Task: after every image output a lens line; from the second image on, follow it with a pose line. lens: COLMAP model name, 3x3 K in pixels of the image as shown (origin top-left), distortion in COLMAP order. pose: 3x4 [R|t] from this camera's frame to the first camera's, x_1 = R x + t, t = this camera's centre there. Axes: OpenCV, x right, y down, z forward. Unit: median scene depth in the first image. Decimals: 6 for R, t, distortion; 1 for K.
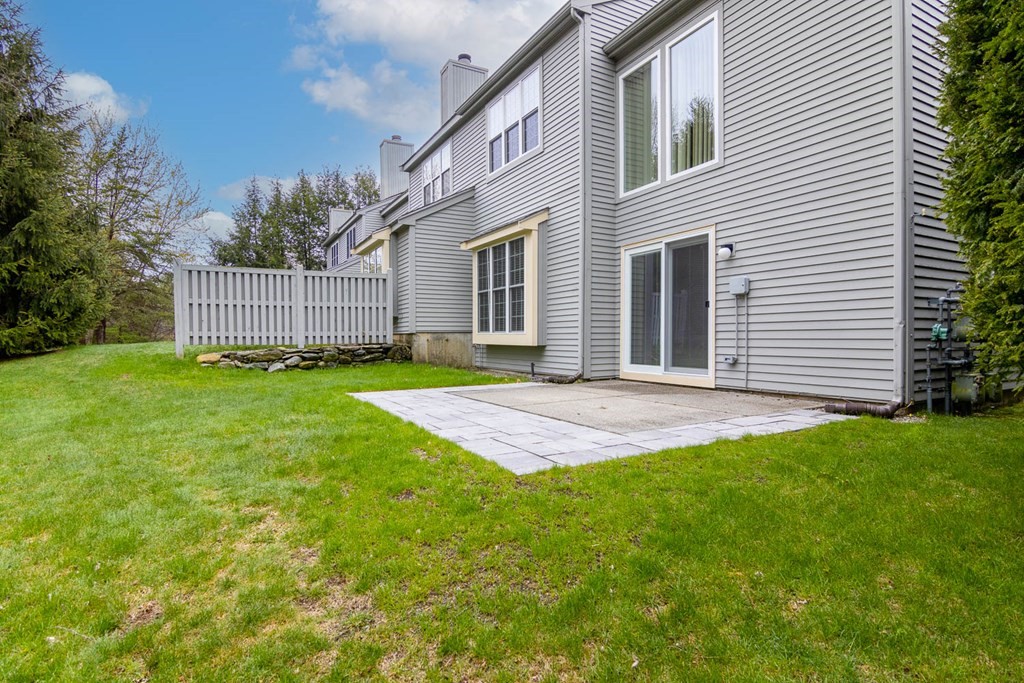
lens RADIAL K [[524.9, 0, 517.8], [0, 524.9, 342.4], [0, 0, 1]] dist [0.002398, 0.000139]
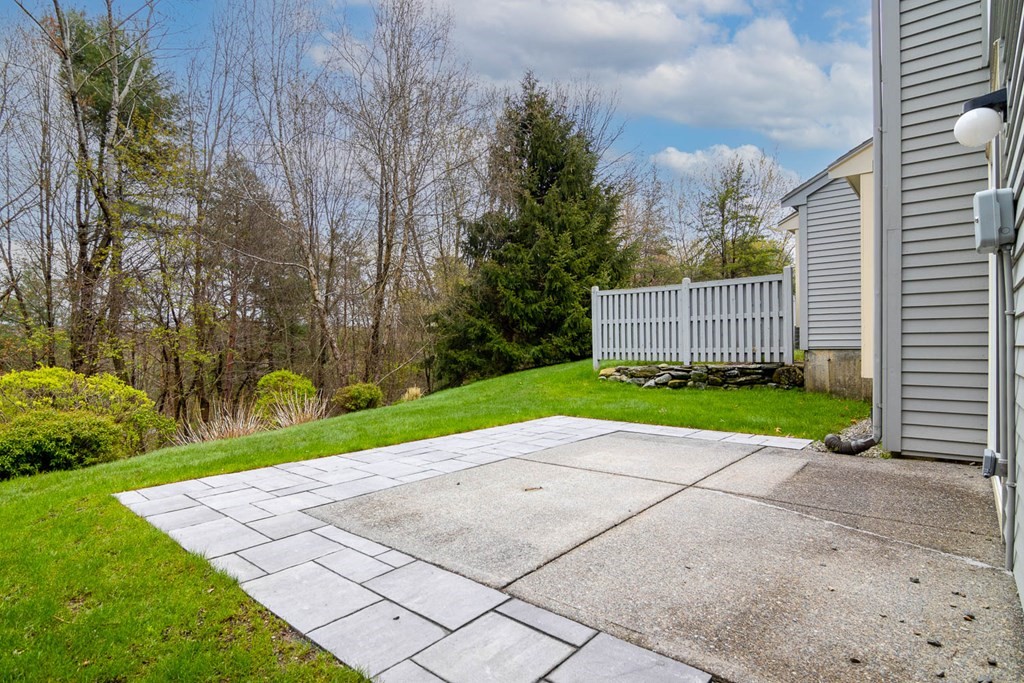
lens RADIAL K [[524.9, 0, 517.8], [0, 524.9, 342.4], [0, 0, 1]] dist [0.002398, 0.000139]
pose [[0.346132, -0.008704, -0.938145, 0.371076], [-0.014457, 0.999789, -0.014610, -0.012571], [0.938074, 0.018620, 0.345933, 0.389315]]
